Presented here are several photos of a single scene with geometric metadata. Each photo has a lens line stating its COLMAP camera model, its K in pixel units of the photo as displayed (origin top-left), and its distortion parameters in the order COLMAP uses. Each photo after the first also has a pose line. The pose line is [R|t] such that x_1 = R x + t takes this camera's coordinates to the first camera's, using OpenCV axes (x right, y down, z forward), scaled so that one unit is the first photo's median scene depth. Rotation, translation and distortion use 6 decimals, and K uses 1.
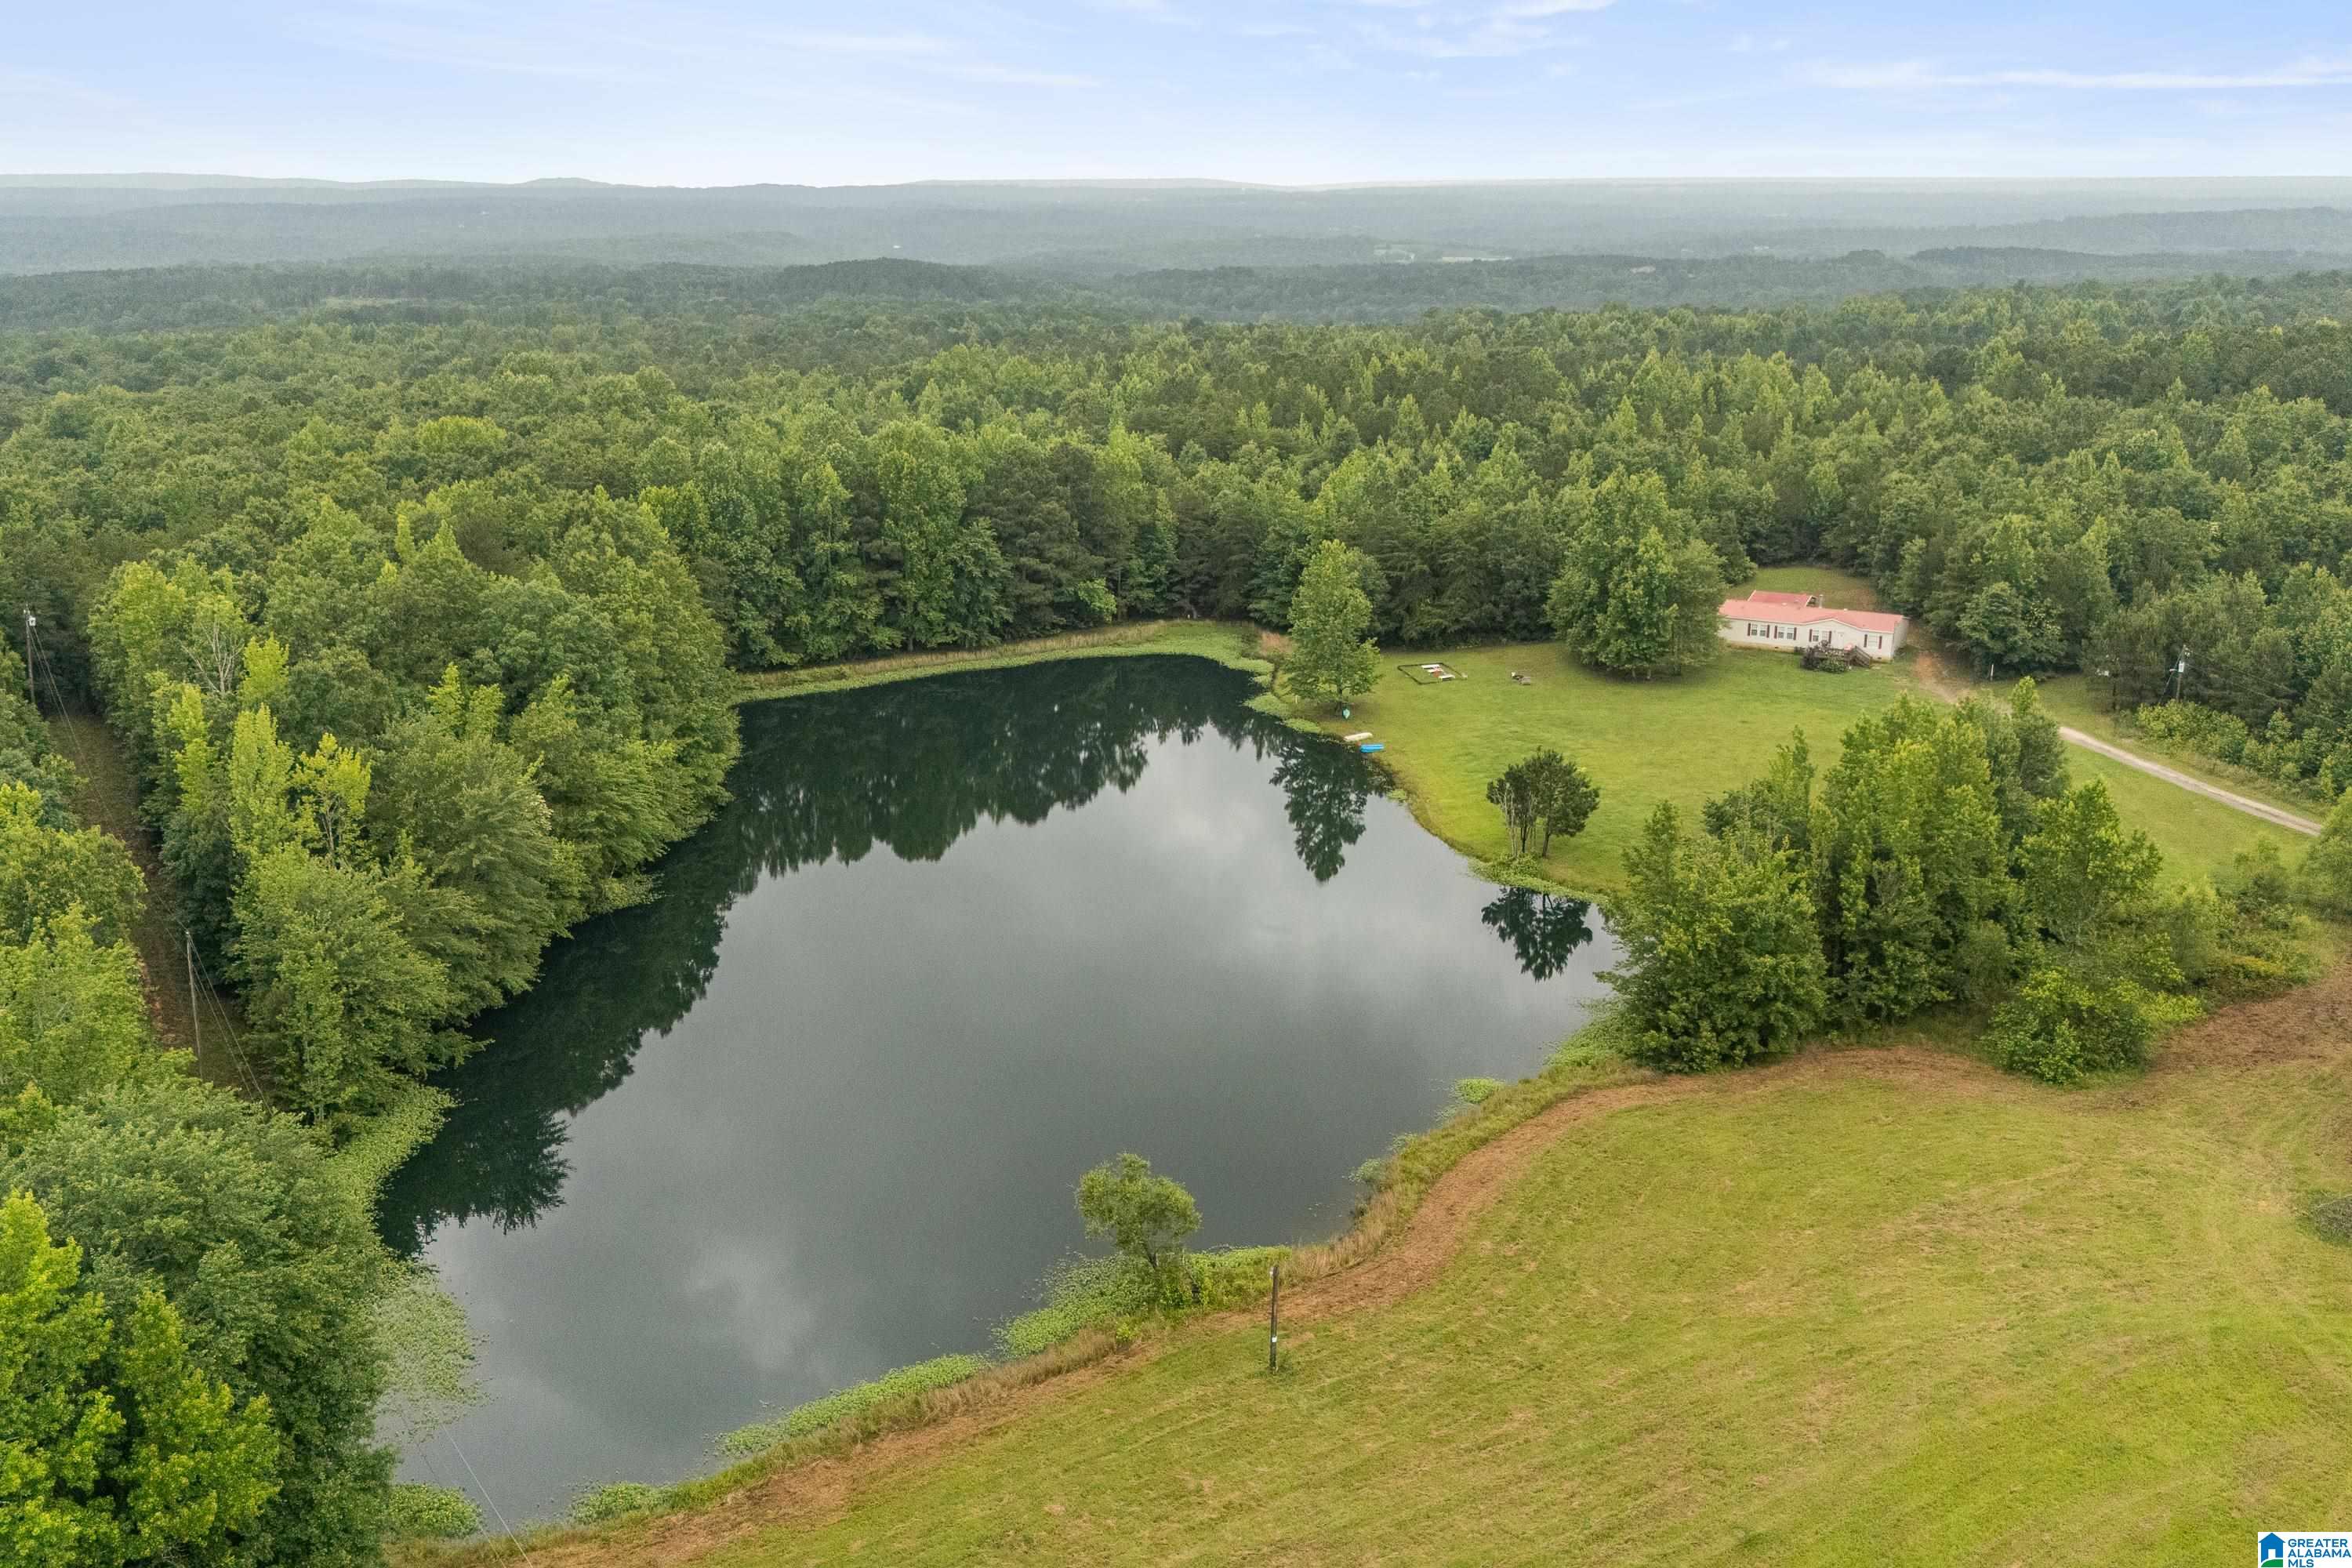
lens RADIAL K [[2150.1, 0, 1176.0], [0, 2150.1, 784.0], [0, 0, 1]] dist [0.153035, -0.288366]
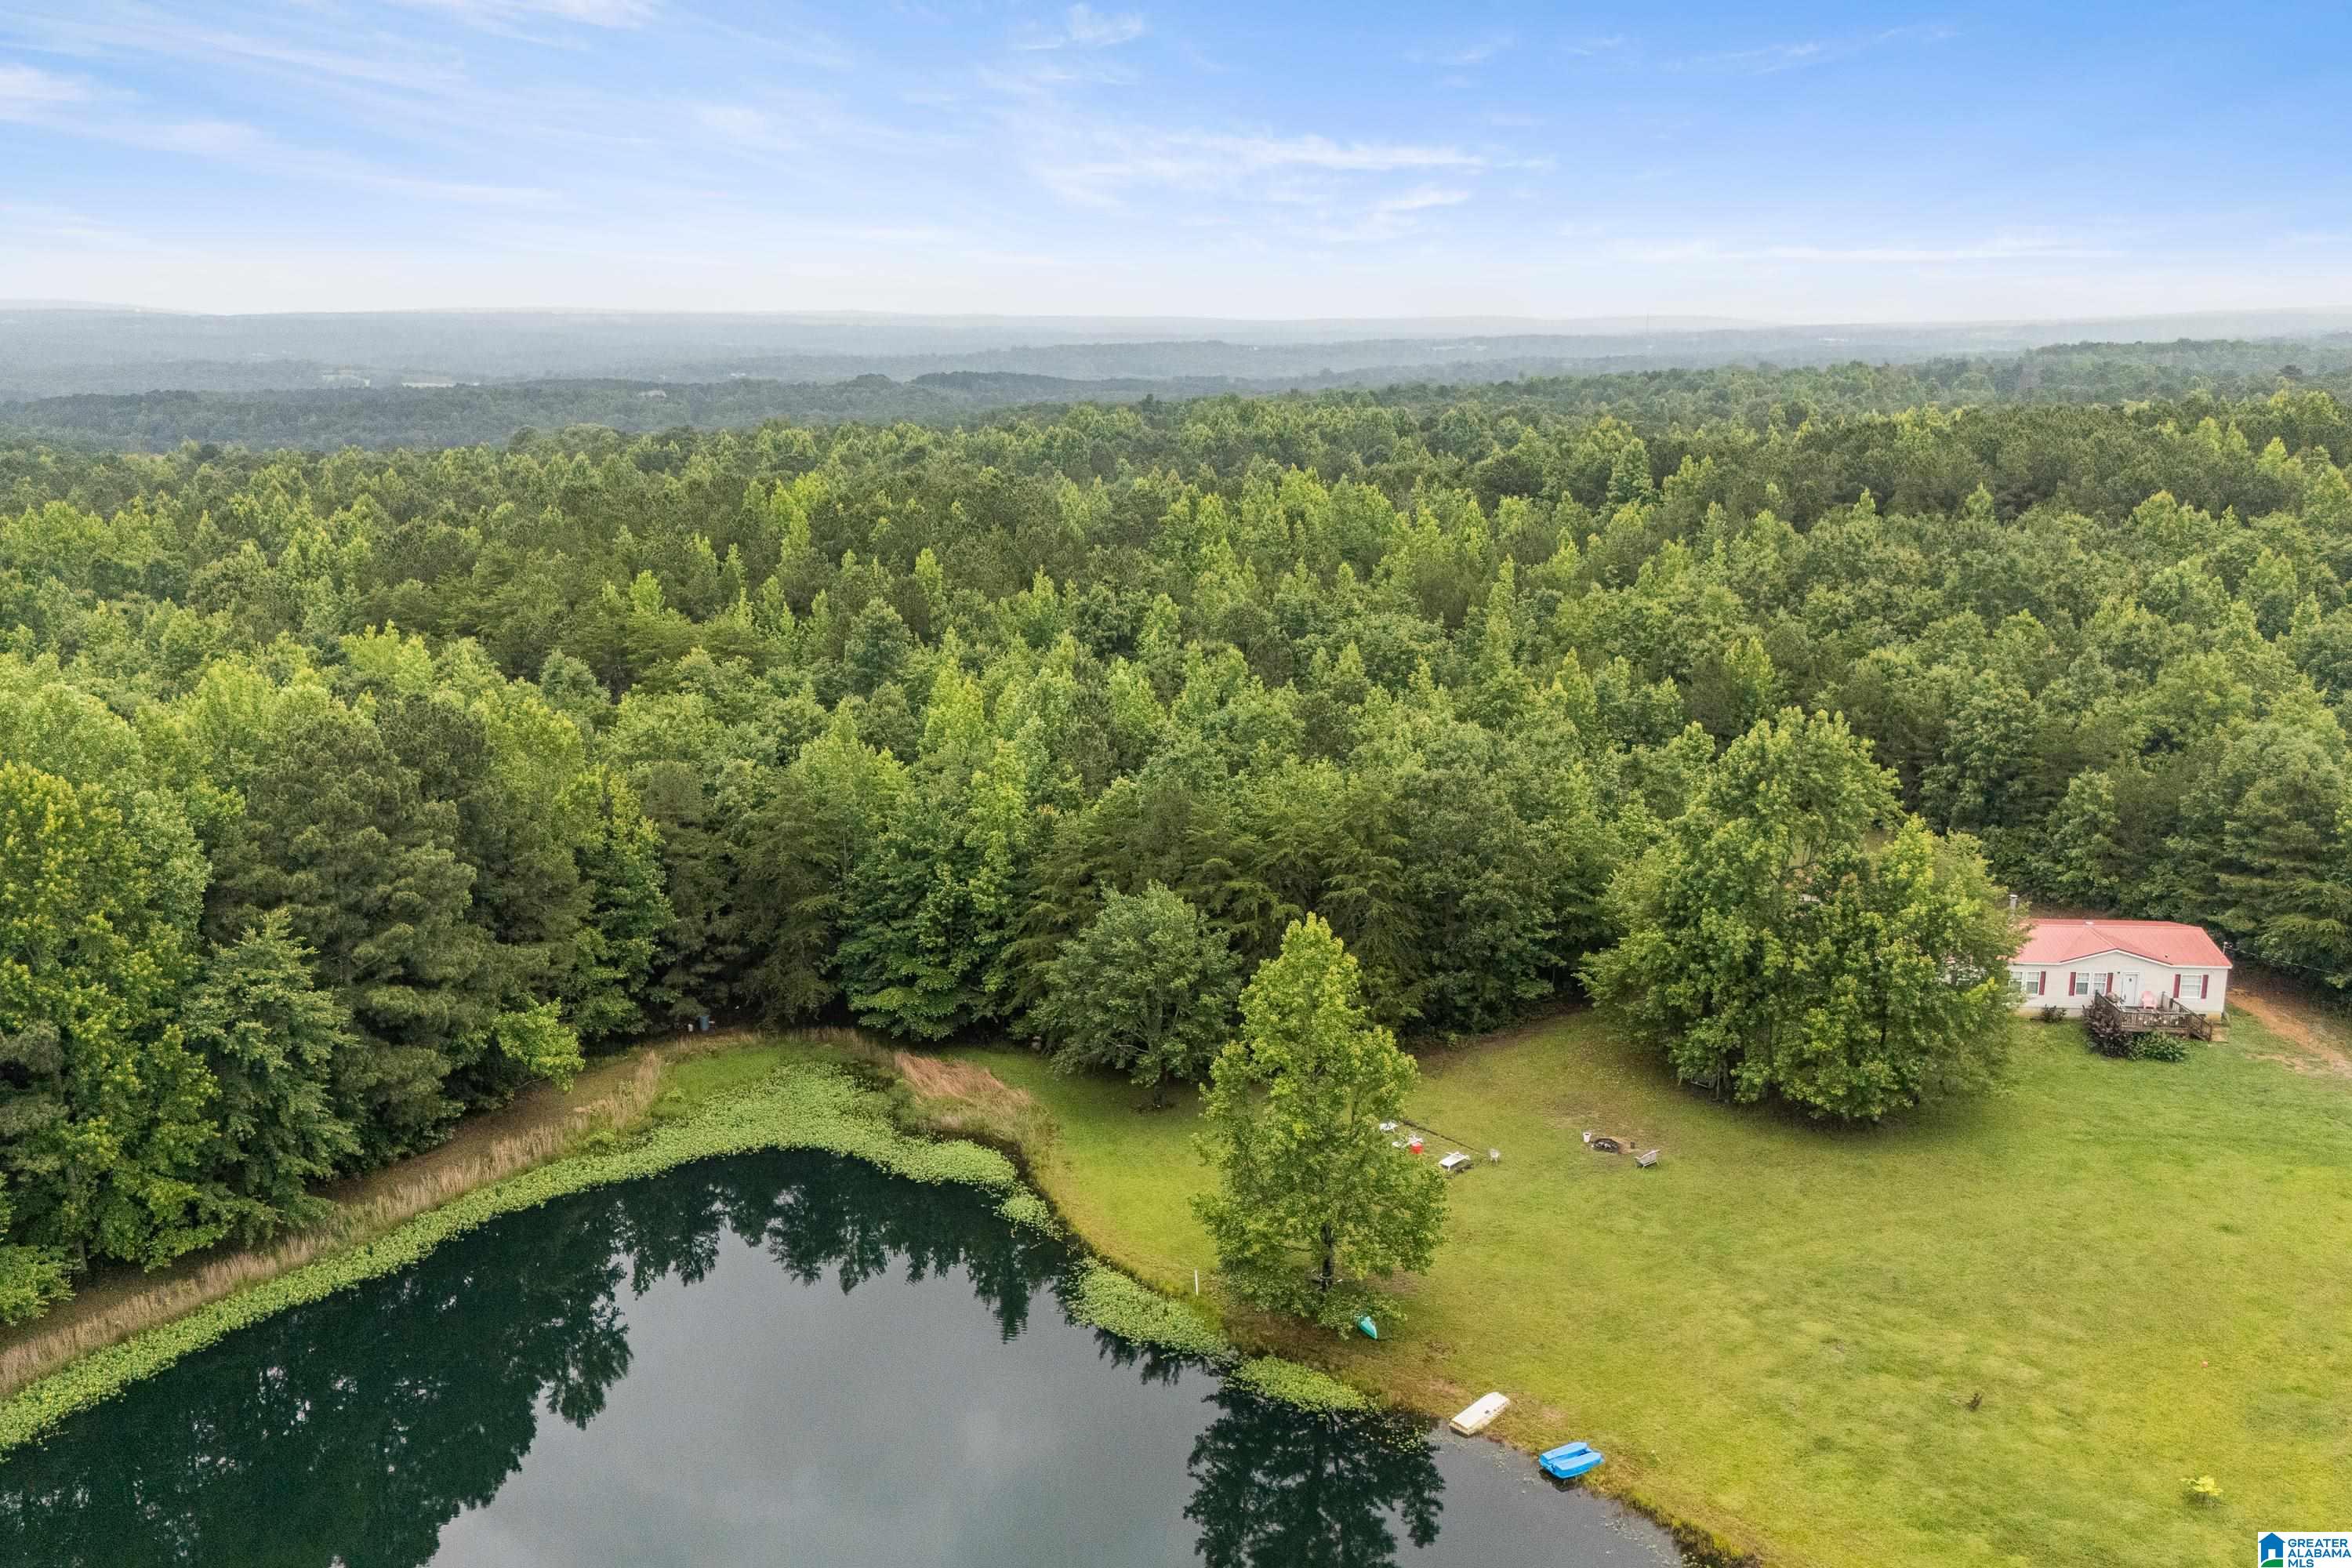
lens RADIAL K [[2150.1, 0, 1176.0], [0, 2150.1, 784.0], [0, 0, 1]] dist [0.153035, -0.288366]
pose [[0.893003, -0.093039, 0.440329, -0.113661], [0.117752, 0.992617, -0.029070, -0.113933], [-0.434374, 0.077810, 0.897366, 0.562467]]
